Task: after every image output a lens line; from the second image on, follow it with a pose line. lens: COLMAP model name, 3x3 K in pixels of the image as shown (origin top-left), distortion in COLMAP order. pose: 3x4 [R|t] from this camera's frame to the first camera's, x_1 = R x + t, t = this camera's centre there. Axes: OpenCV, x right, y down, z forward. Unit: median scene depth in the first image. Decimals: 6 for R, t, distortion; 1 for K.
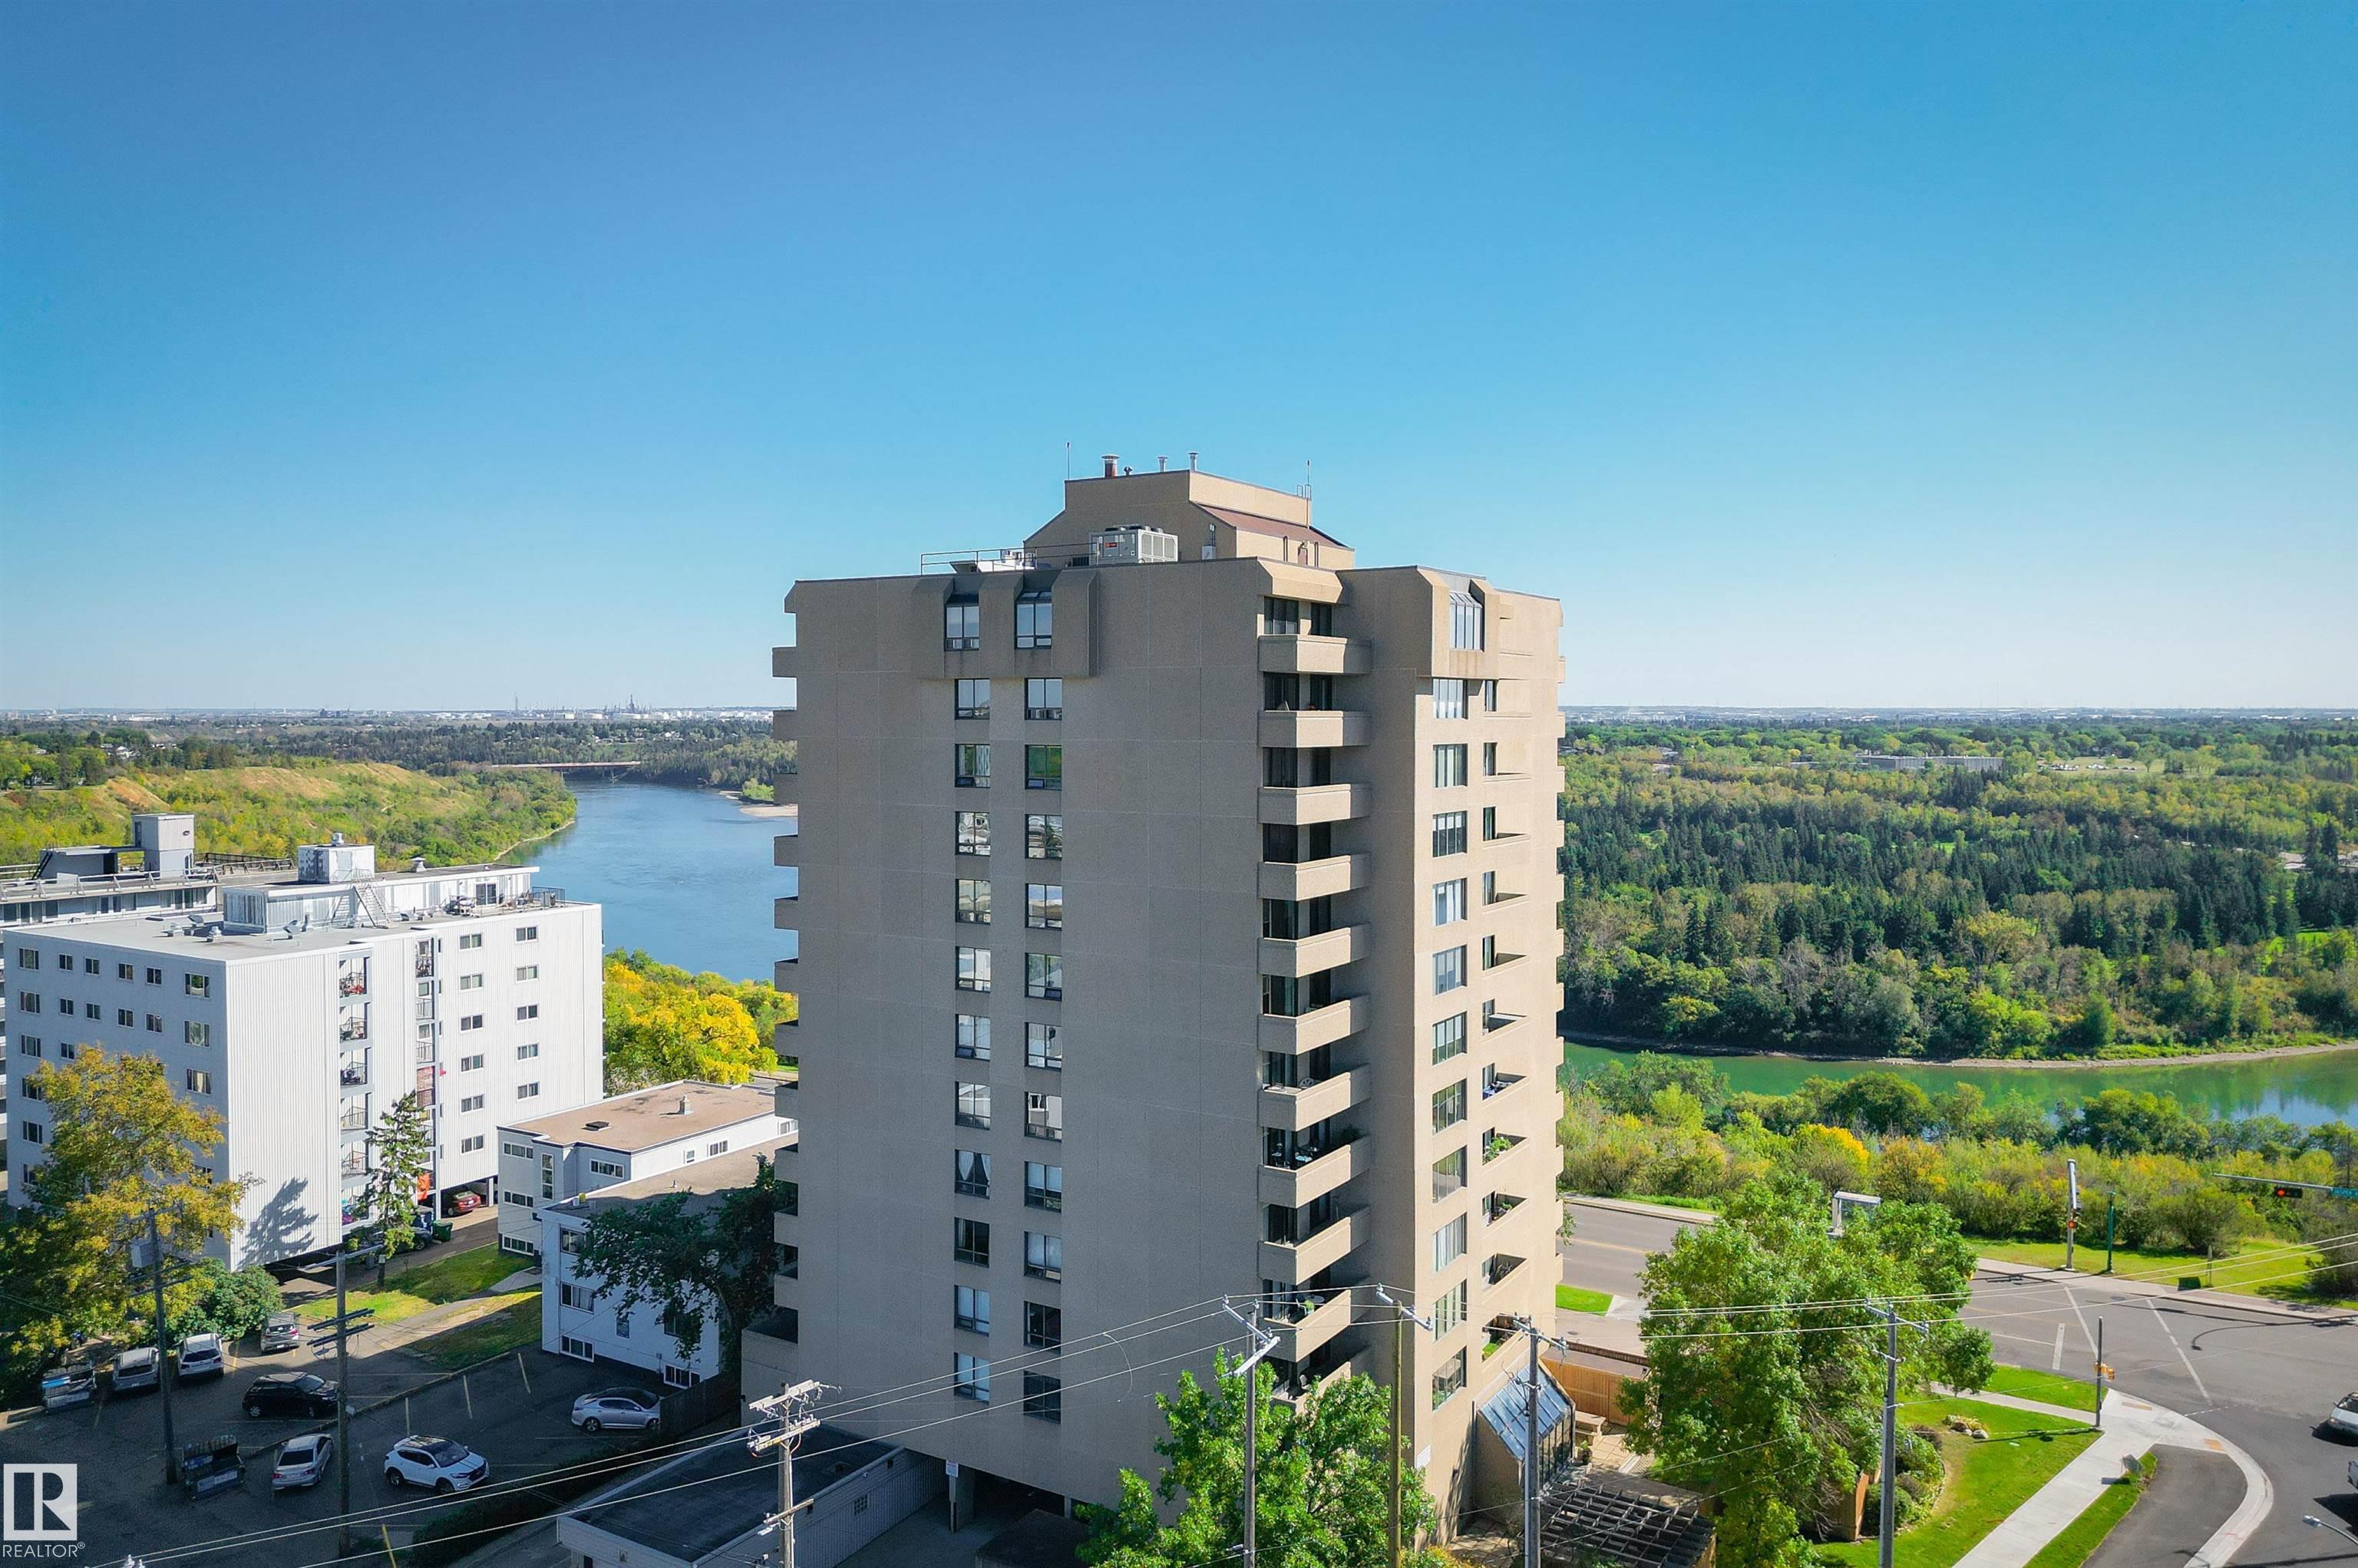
lens RADIAL K [[1668.4, 0, 1176.2], [0, 1668.4, 778.1], [0, 0, 1]] dist [0.025361, -0.028401]
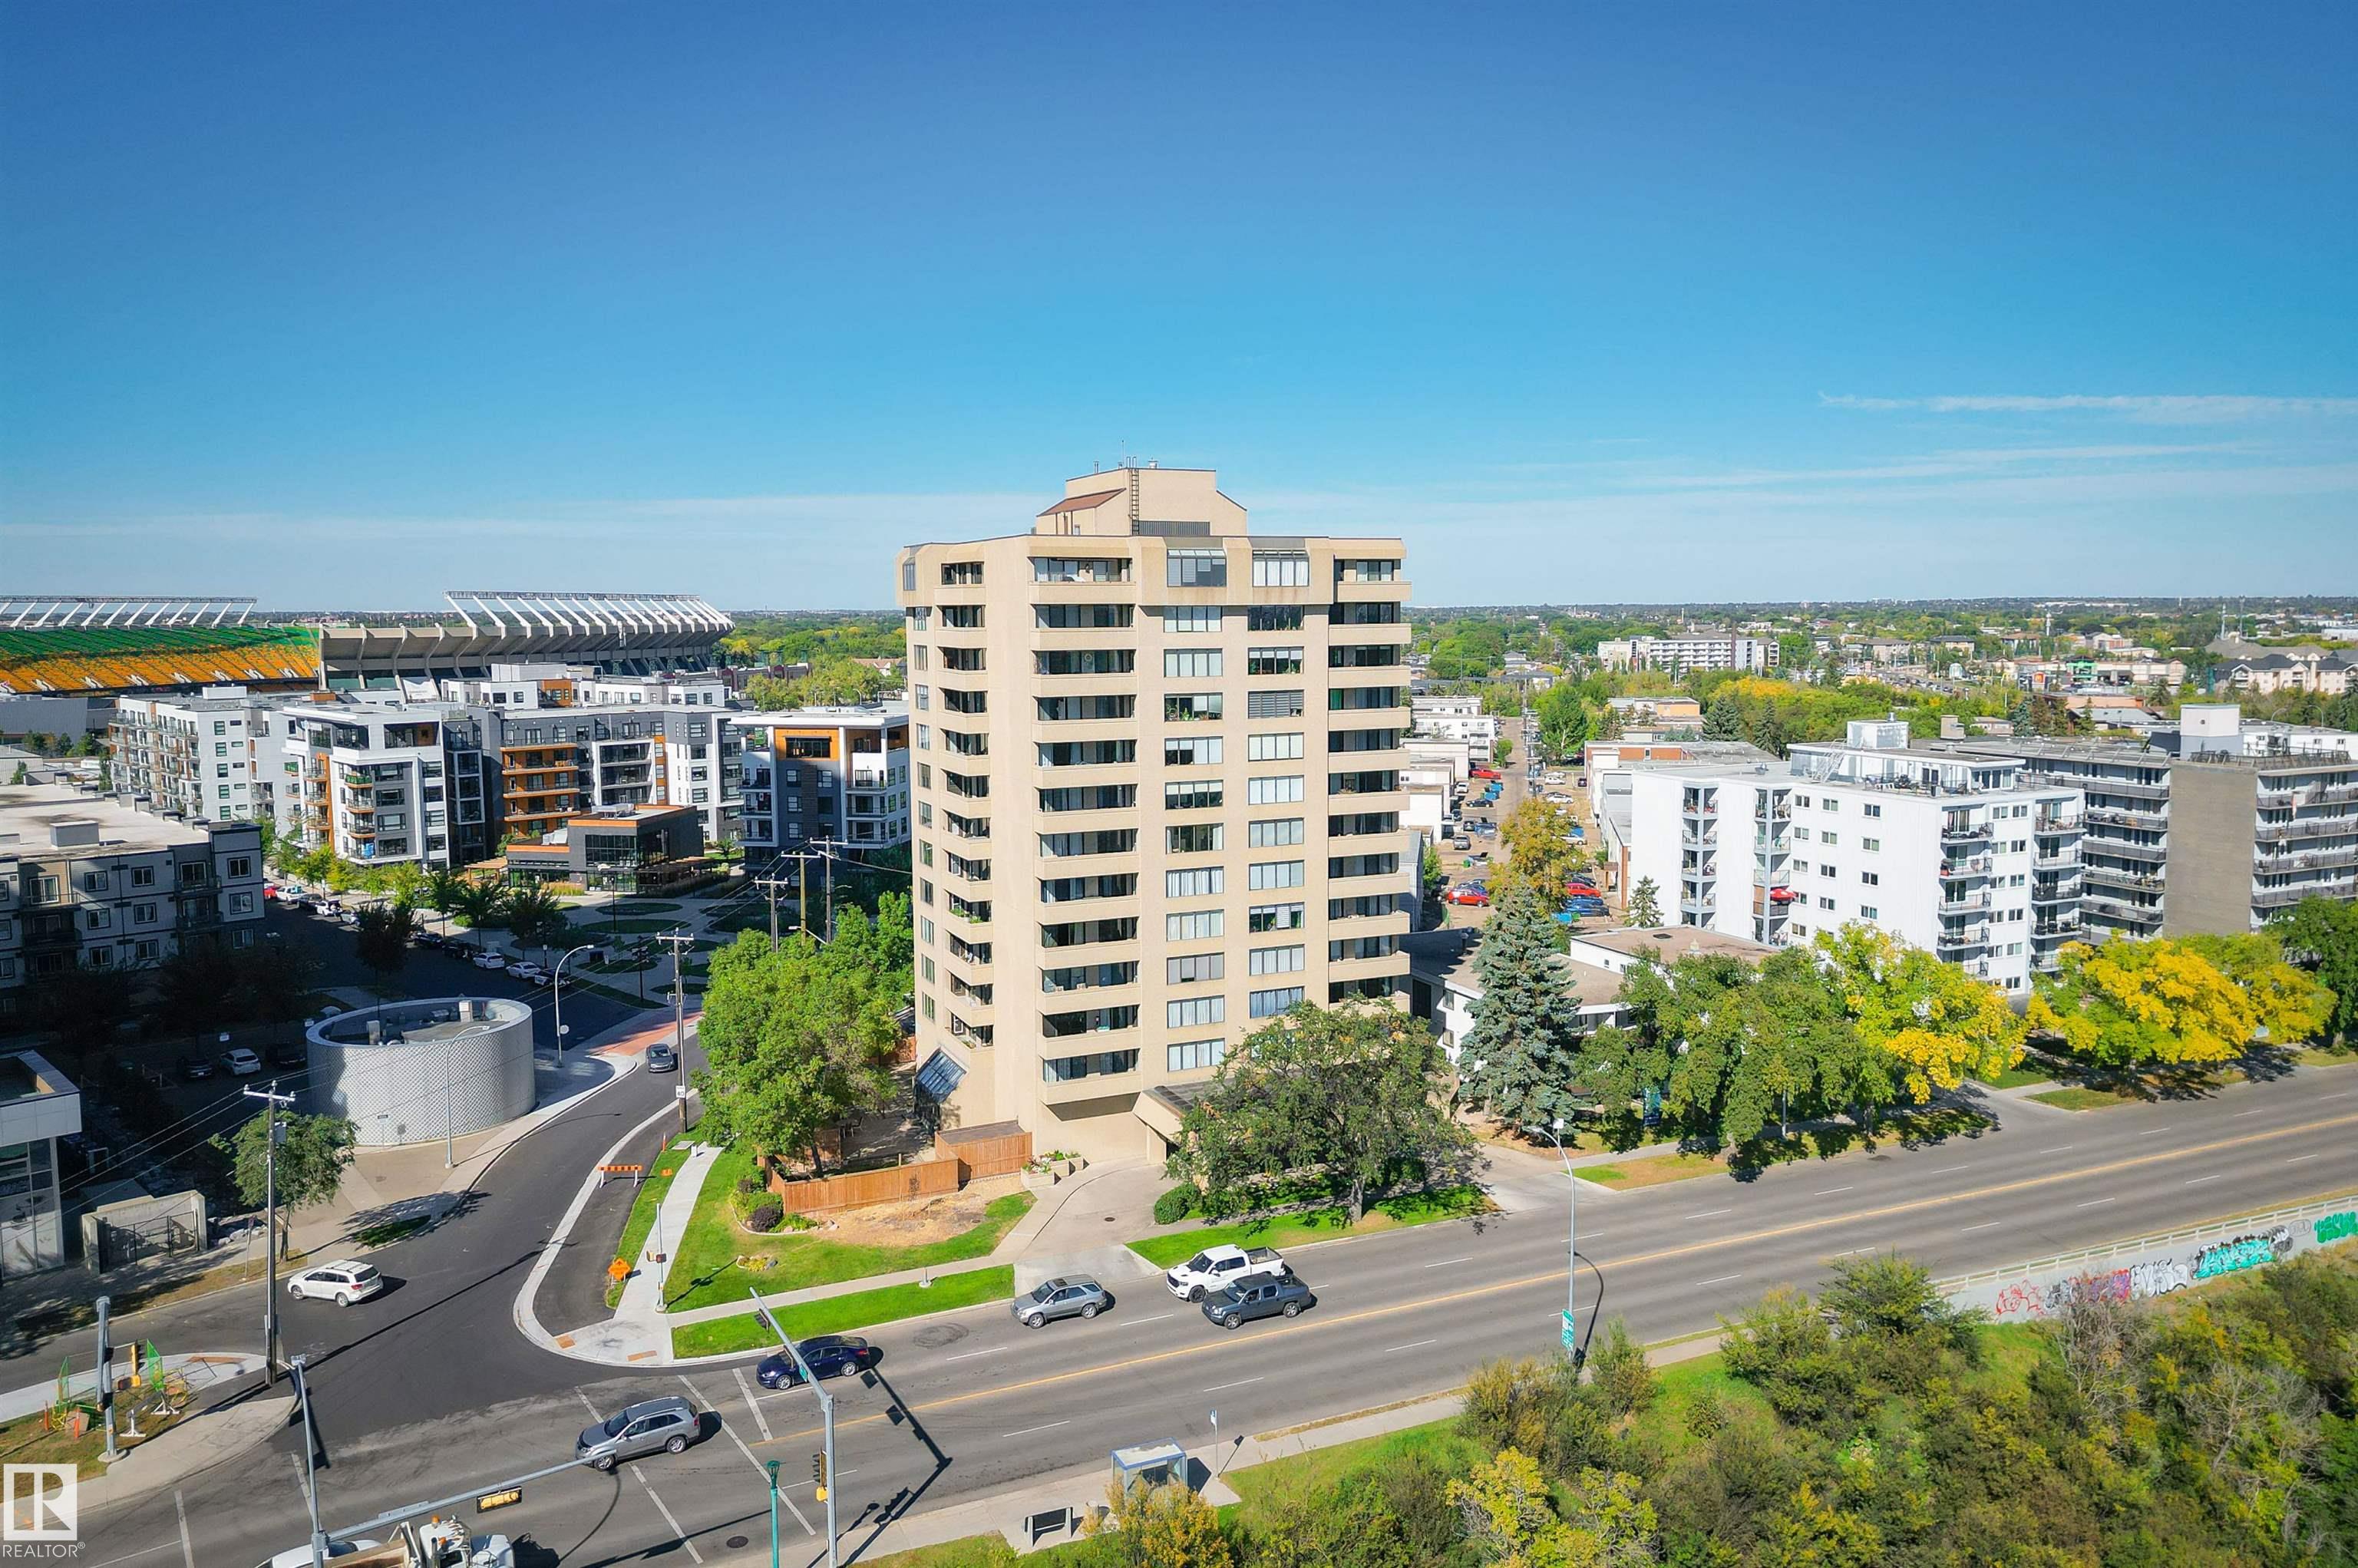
lens RADIAL K [[1668.4, 0, 1183.5], [0, 1668.4, 772.7], [0, 0, 1]] dist [0.025361, -0.028401]
pose [[-0.562806, 0.085373, -0.822168, 0.846799], [-0.025766, 0.992357, 0.120683, -0.061183], [0.826187, 0.089105, -0.556305, 1.284935]]
